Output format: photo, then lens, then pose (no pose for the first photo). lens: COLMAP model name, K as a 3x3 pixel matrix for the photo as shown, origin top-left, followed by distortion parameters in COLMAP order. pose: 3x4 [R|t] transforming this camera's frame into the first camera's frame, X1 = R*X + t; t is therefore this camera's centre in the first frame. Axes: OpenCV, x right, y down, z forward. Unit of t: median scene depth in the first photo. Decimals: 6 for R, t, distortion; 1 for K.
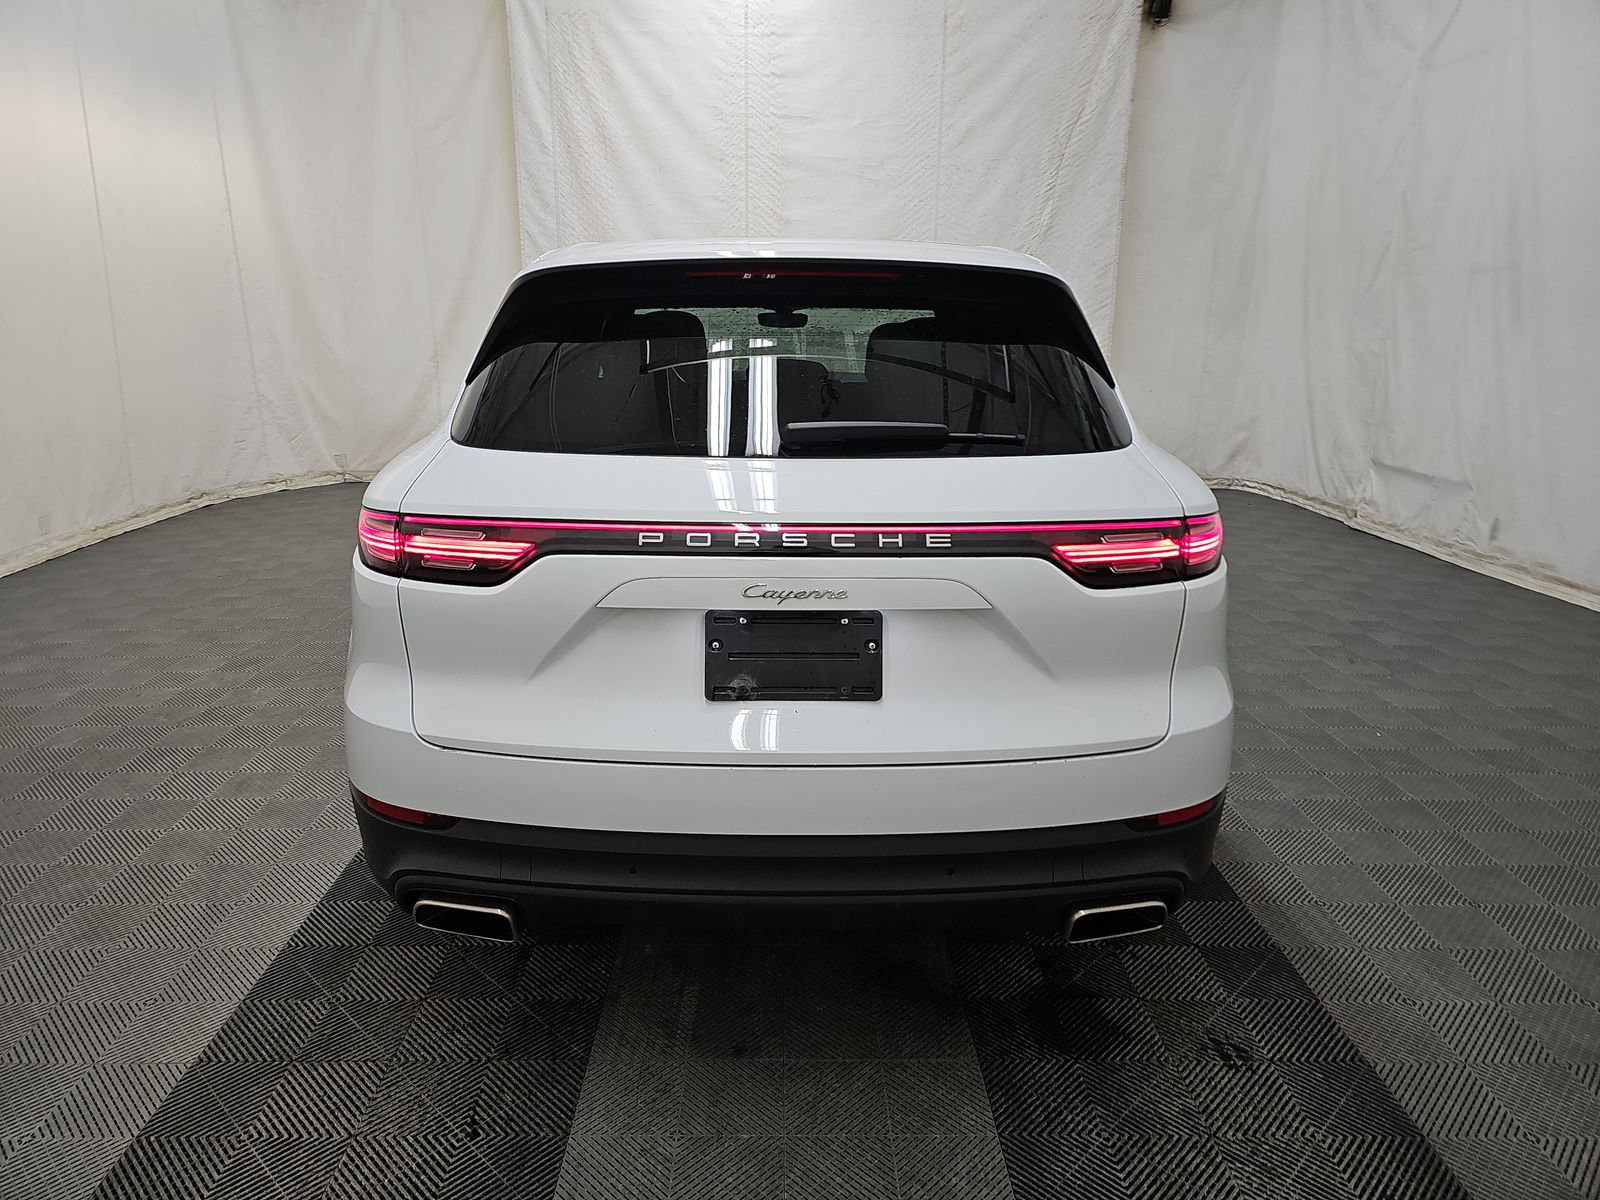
lens RADIAL K [[1072.6, 0, 793.7], [0, 1072.6, 583.7], [0, 0, 1]] dist [0.045083, -0.040180]
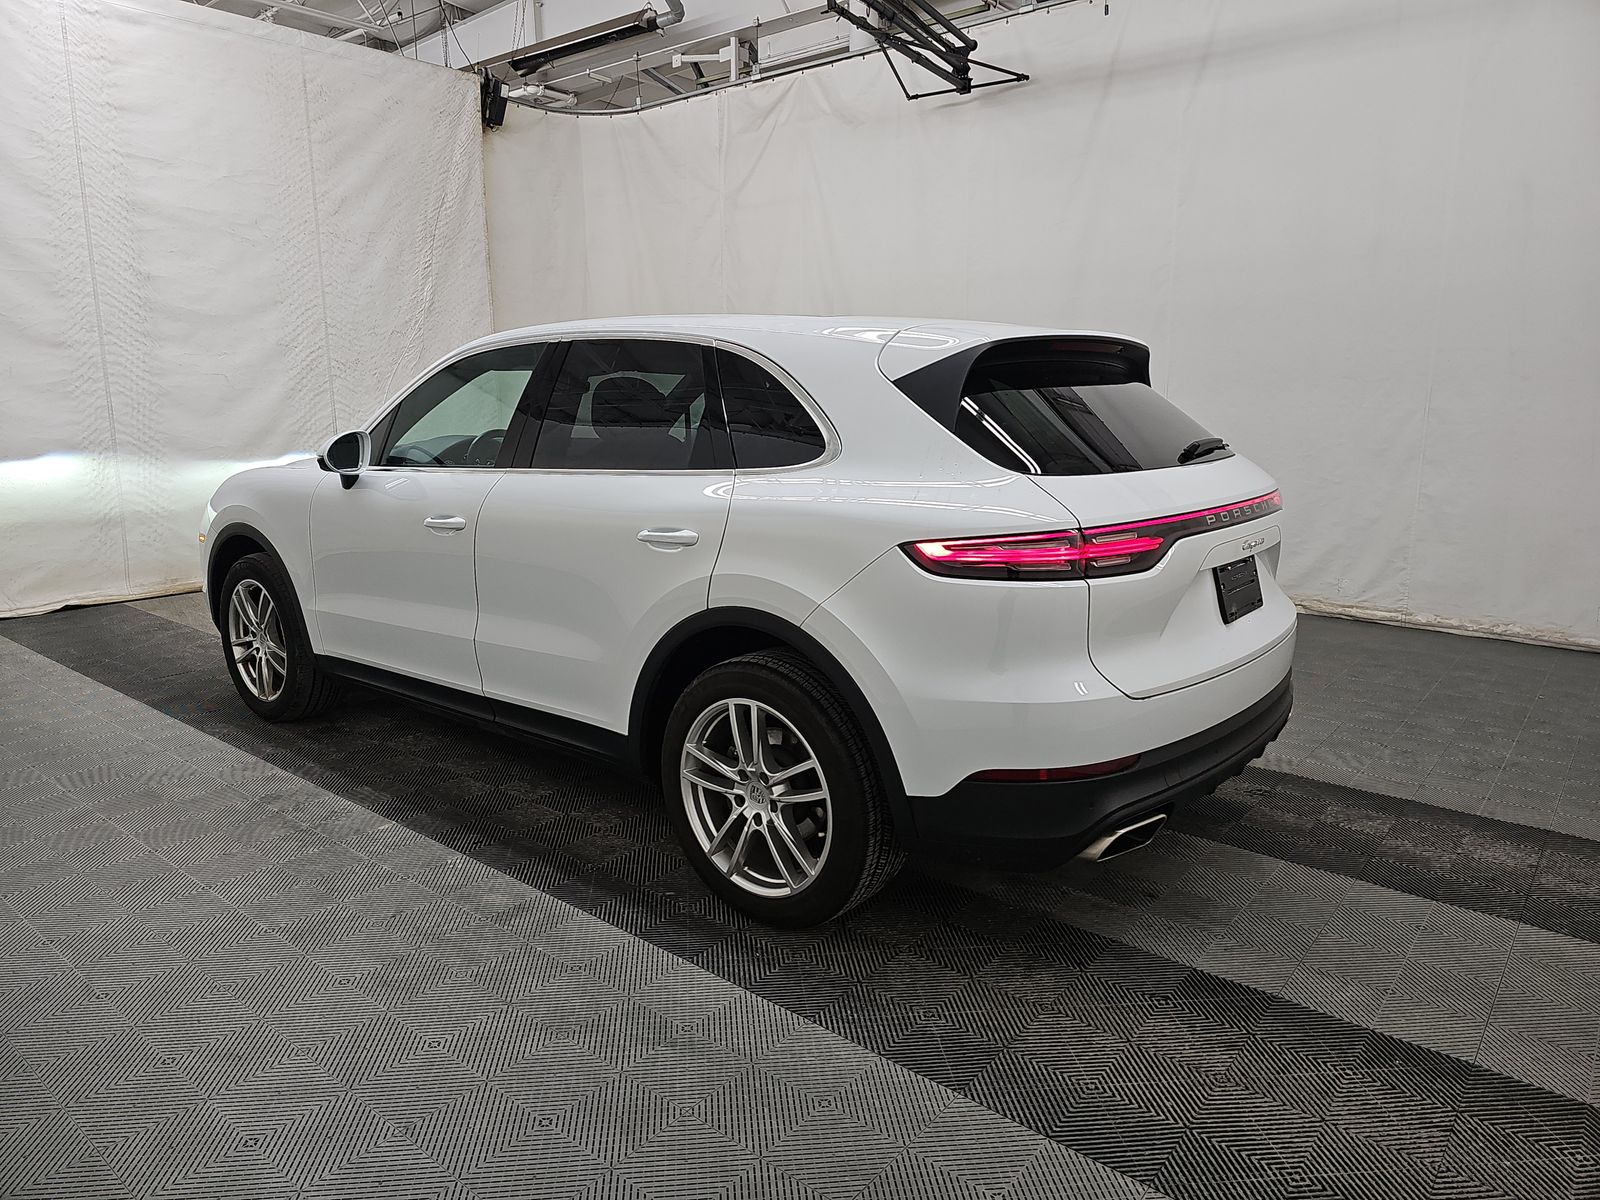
lens RADIAL K [[1072.6, 0, 793.7], [0, 1072.6, 583.7], [0, 0, 1]] dist [0.045083, -0.040180]
pose [[0.649310, -0.139822, 0.747560, -0.354987], [0.190068, 0.981596, 0.018508, -0.020752], [-0.736390, 0.130070, 0.663936, 0.096991]]
